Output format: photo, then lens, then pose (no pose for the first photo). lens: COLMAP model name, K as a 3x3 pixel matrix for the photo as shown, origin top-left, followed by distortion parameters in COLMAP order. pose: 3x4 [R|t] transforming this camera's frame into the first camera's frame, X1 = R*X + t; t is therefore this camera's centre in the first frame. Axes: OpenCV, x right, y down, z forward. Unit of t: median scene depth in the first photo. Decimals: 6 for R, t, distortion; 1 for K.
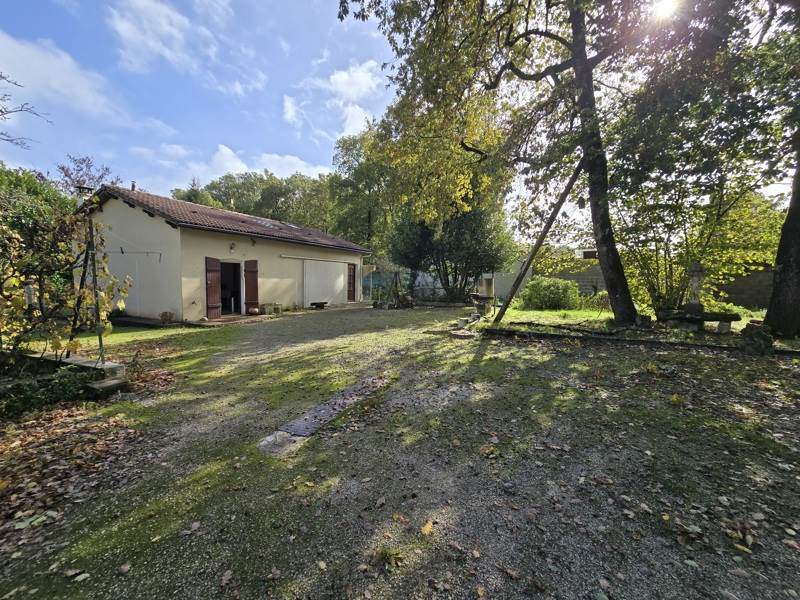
lens RADIAL K [[323.8, 0, 399.6], [0, 323.8, 310.5], [0, 0, 1]] dist [-0.001635, -0.001312]
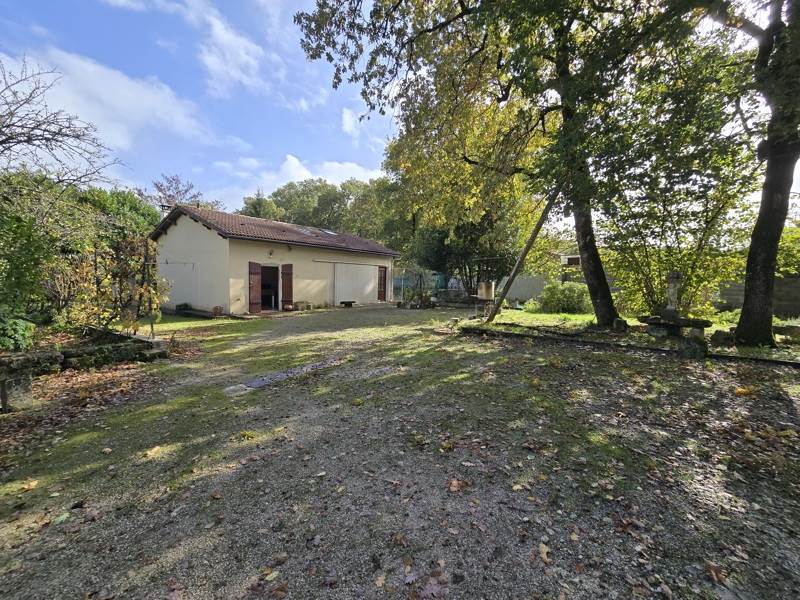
lens RADIAL K [[325.2, 0, 399.6], [0, 325.2, 303.3], [0, 0, 1]] dist [-0.001759, -0.000028]
pose [[0.985848, 0.021700, -0.166232, 0.119666], [-0.025702, 0.999428, -0.021963, 0.001783], [0.165660, 0.025924, 0.985842, -0.076849]]
